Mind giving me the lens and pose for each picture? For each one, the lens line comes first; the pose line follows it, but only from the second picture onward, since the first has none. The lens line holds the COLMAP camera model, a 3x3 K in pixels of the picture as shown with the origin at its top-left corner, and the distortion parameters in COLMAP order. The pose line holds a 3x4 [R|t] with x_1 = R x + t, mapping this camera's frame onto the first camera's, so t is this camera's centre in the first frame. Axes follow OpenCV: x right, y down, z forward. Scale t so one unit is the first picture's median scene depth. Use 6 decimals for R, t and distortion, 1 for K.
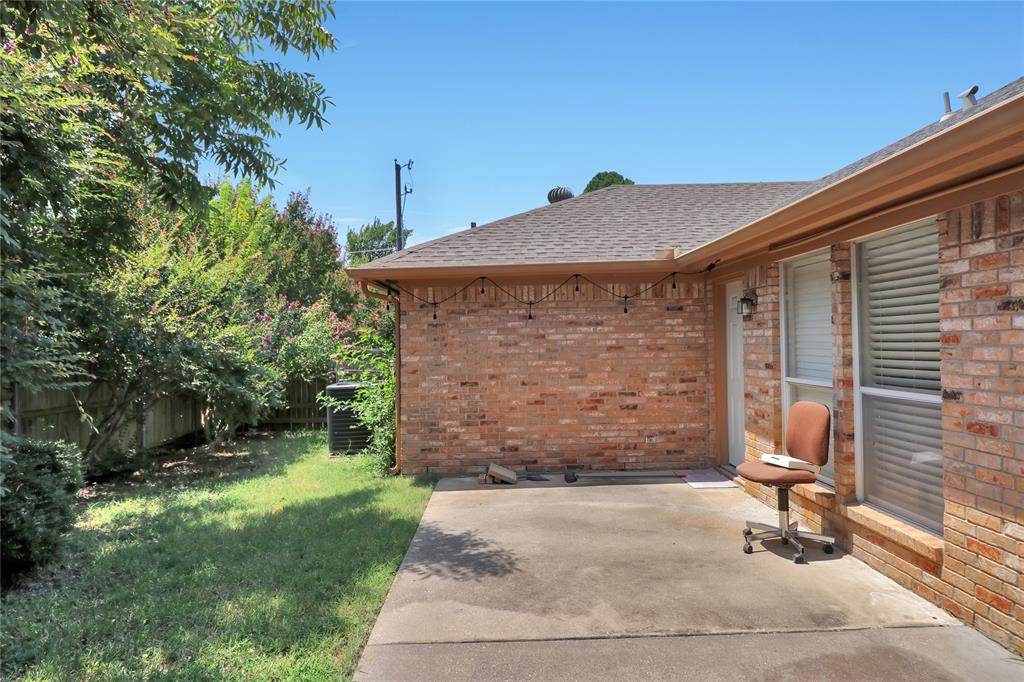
lens RADIAL K [[581.1, 0, 496.1], [0, 581.1, 333.9], [0, 0, 1]] dist [0.006324, -0.012966]
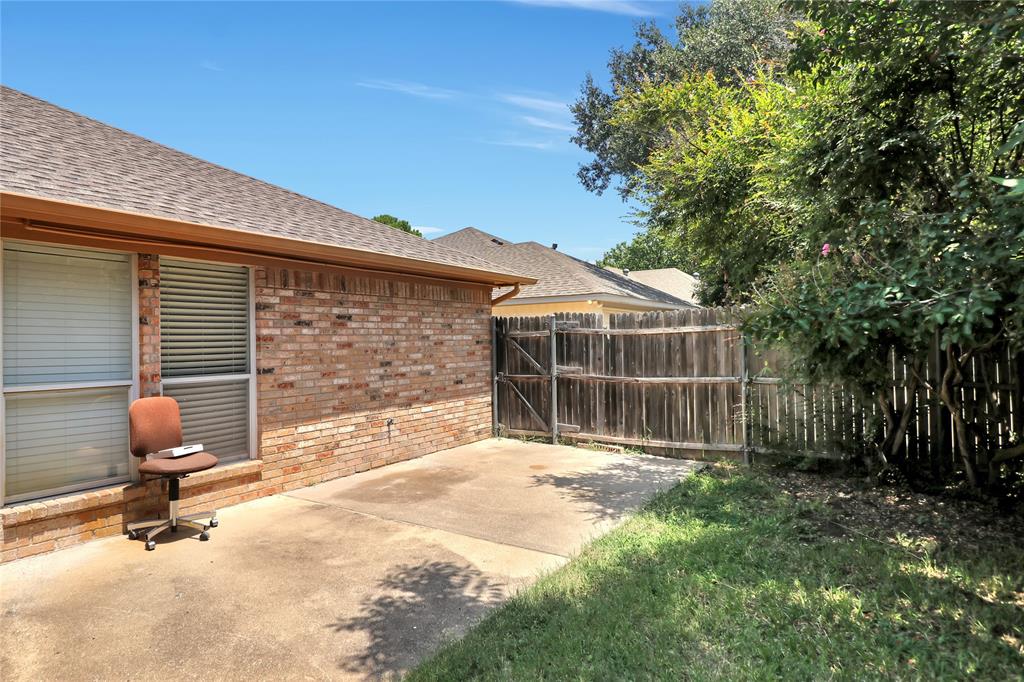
lens RADIAL K [[581.1, 0, 496.1], [0, 581.1, 333.9], [0, 0, 1]] dist [0.006324, -0.012966]
pose [[-0.833040, 0.045950, 0.551301, -0.811825], [0.027216, 0.998742, -0.042118, 0.090476], [-0.552542, -0.020082, -0.833243, 2.183468]]
